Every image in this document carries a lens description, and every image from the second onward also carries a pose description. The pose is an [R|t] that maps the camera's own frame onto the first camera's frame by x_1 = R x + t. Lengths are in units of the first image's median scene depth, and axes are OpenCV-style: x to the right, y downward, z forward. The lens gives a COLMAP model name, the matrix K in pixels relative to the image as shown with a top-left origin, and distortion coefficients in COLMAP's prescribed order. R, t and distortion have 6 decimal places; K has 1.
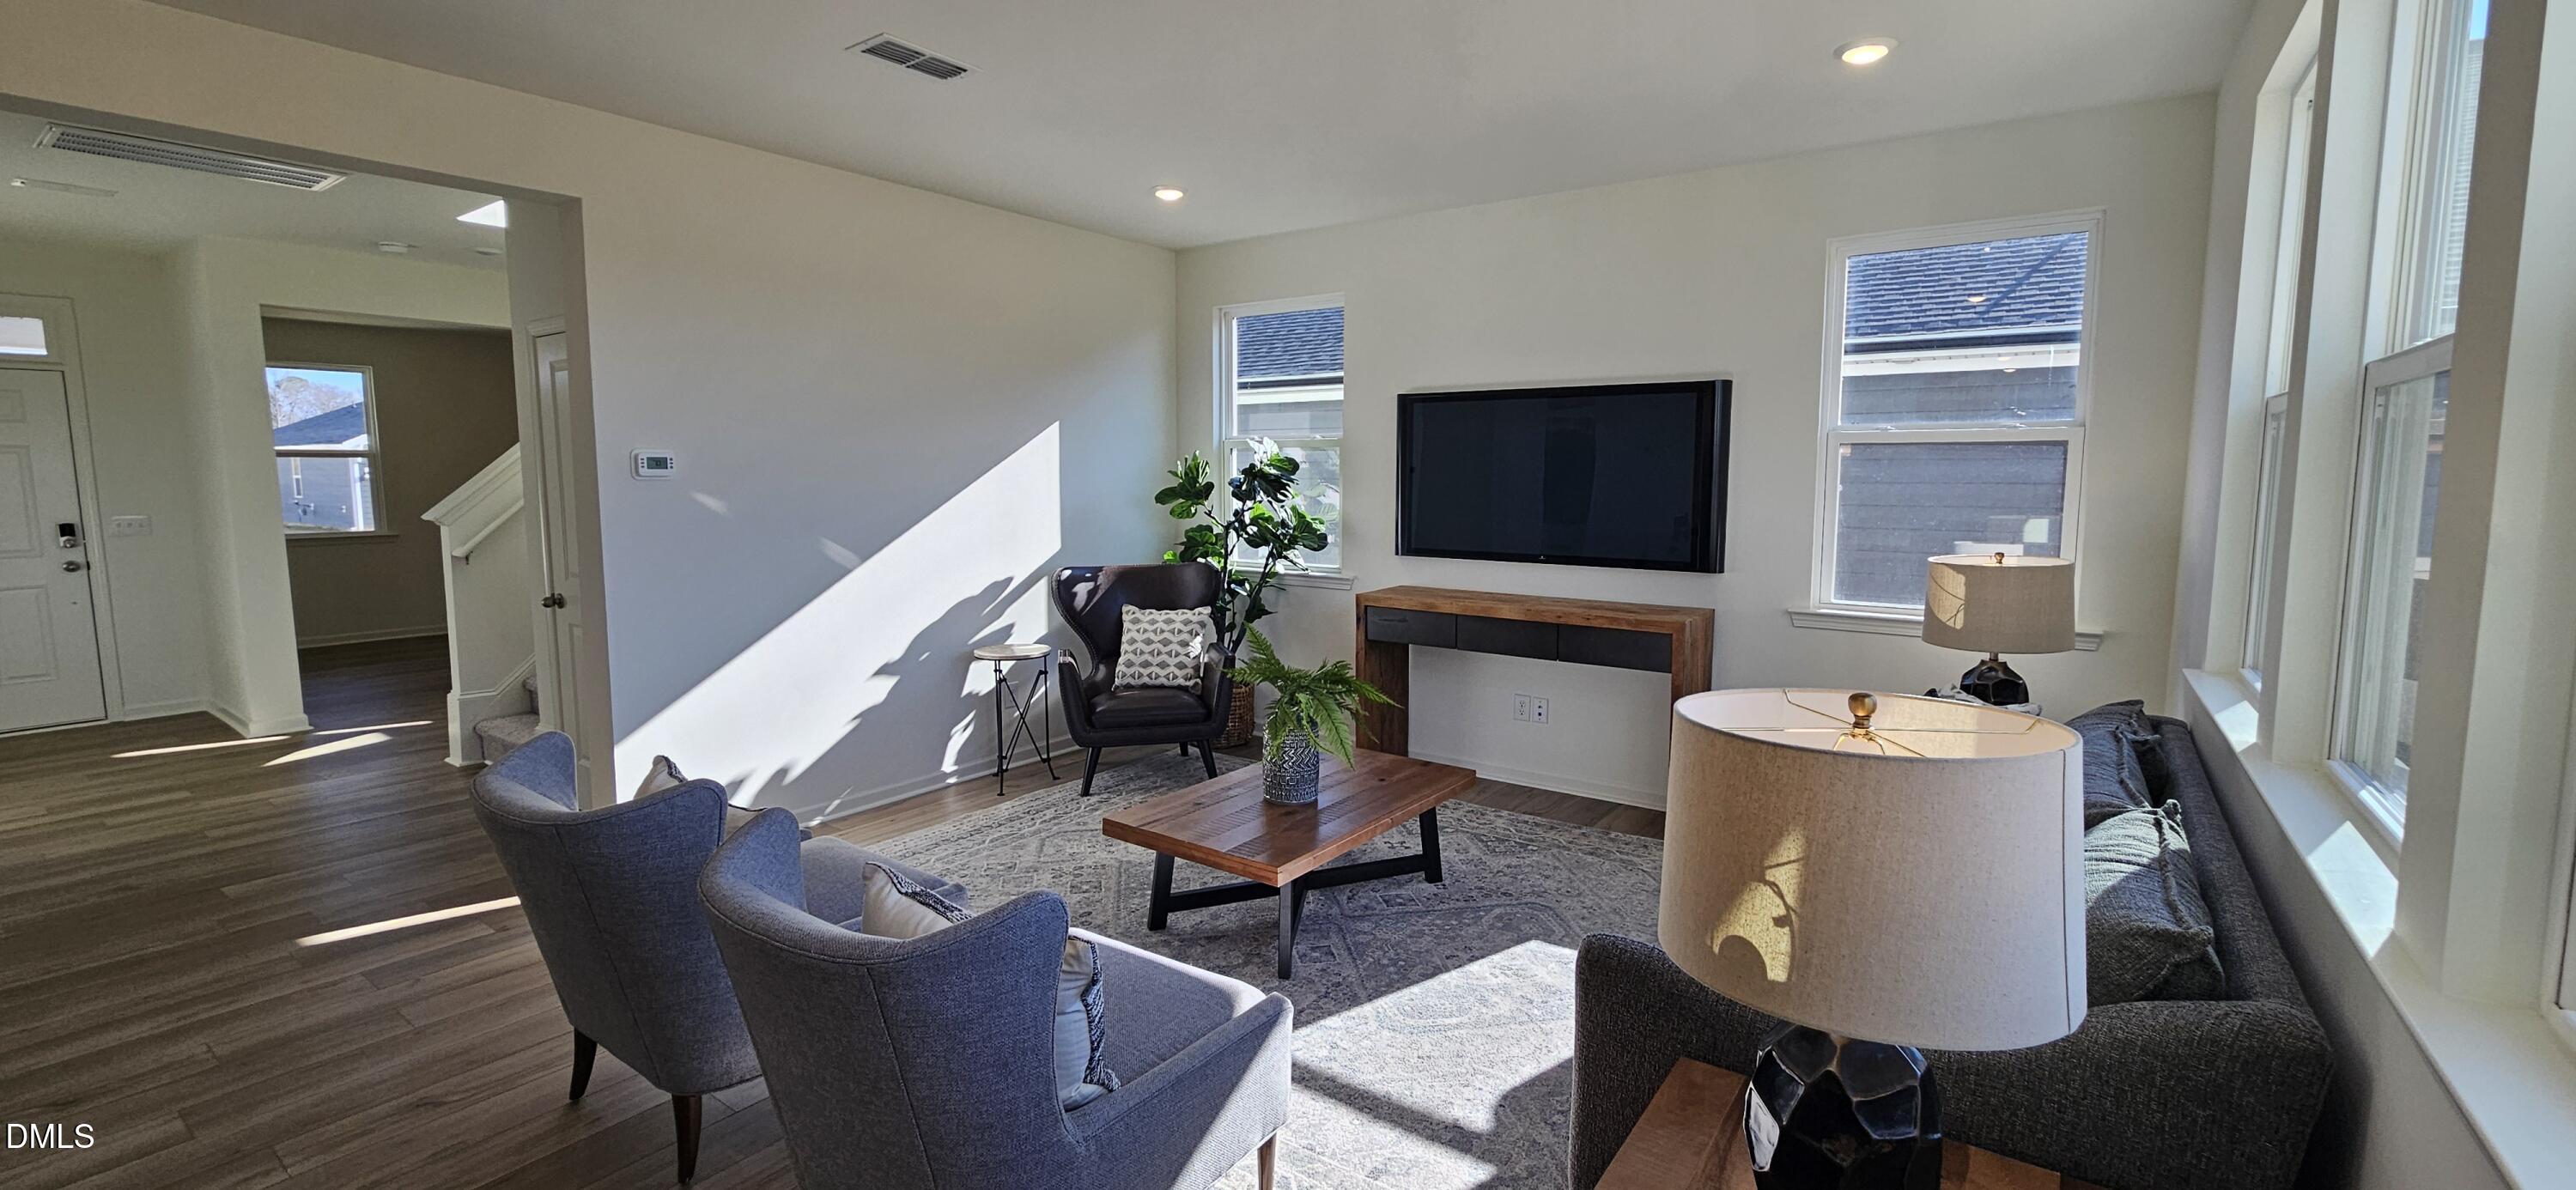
lens RADIAL K [[1061.3, 0, 1294.5], [0, 1061.3, 582.8], [0, 0, 1]] dist [-0.004208, 0.003008]
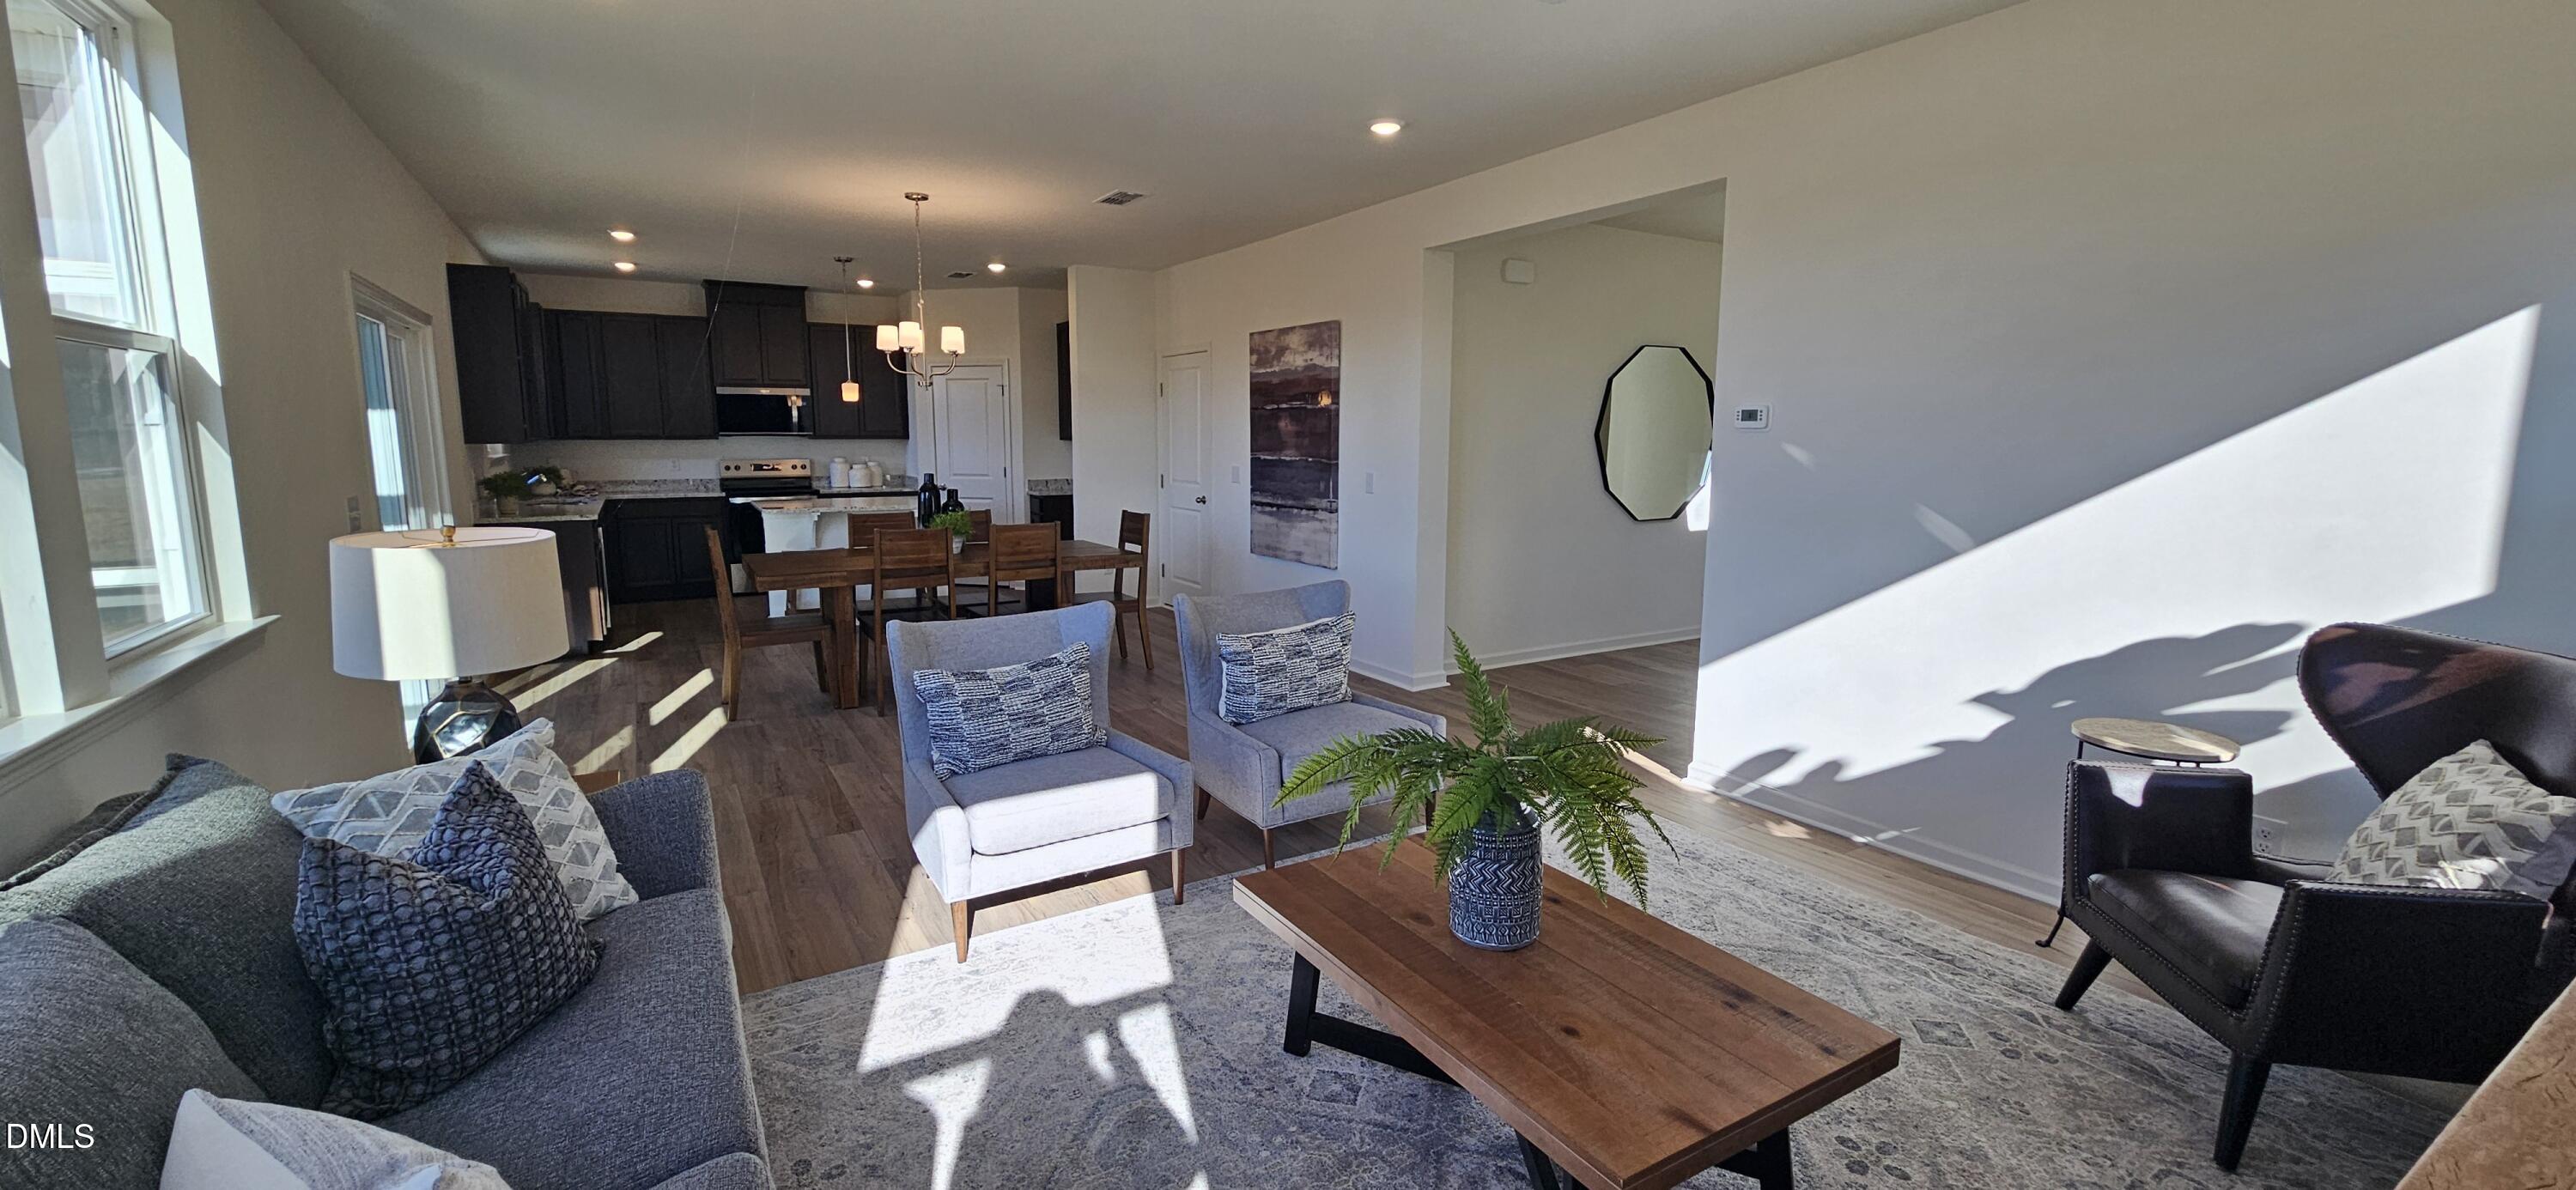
lens RADIAL K [[1061.3, 0, 1293.2], [0, 1061.3, 576.0], [0, 0, 1]] dist [-0.004208, 0.003008]
pose [[-0.387676, 0.124263, -0.913382, 0.464992], [-0.098290, 0.979651, 0.174997, -0.082684], [0.916541, 0.157618, -0.367573, 0.850021]]
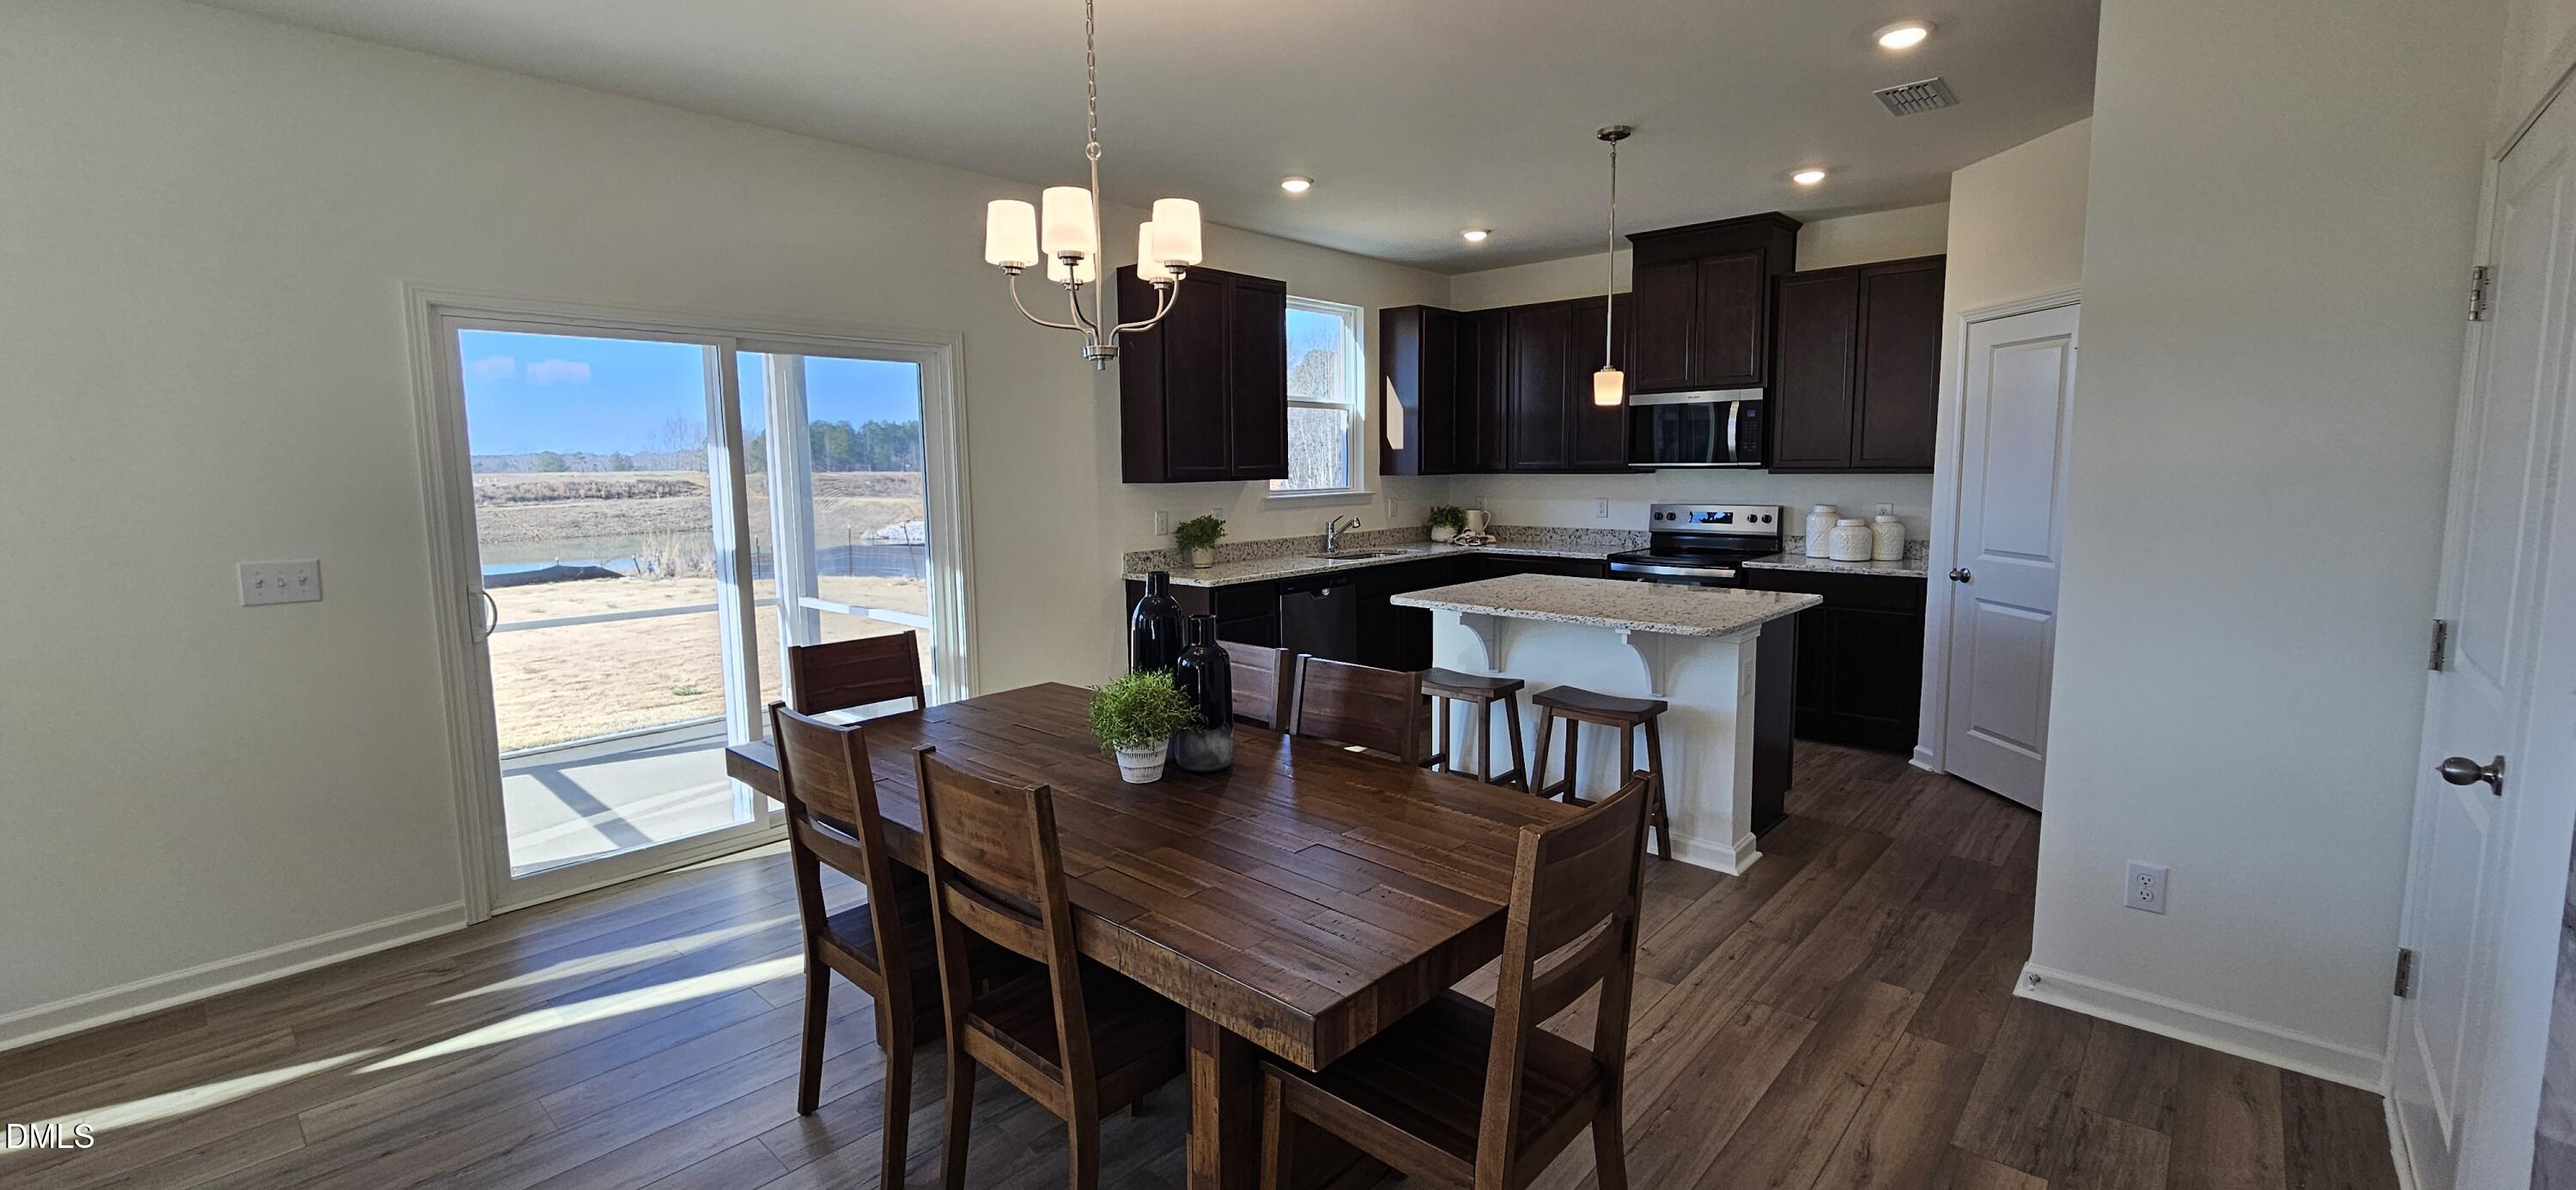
lens RADIAL K [[1061.3, 0, 1296.0], [0, 1061.3, 578.9], [0, 0, 1]] dist [-0.004208, 0.003008]
pose [[-0.993946, -0.000790, 0.109869, -0.728858], [0.022659, 0.977005, 0.212011, -0.041096], [-0.107510, 0.213217, -0.971072, 0.440963]]
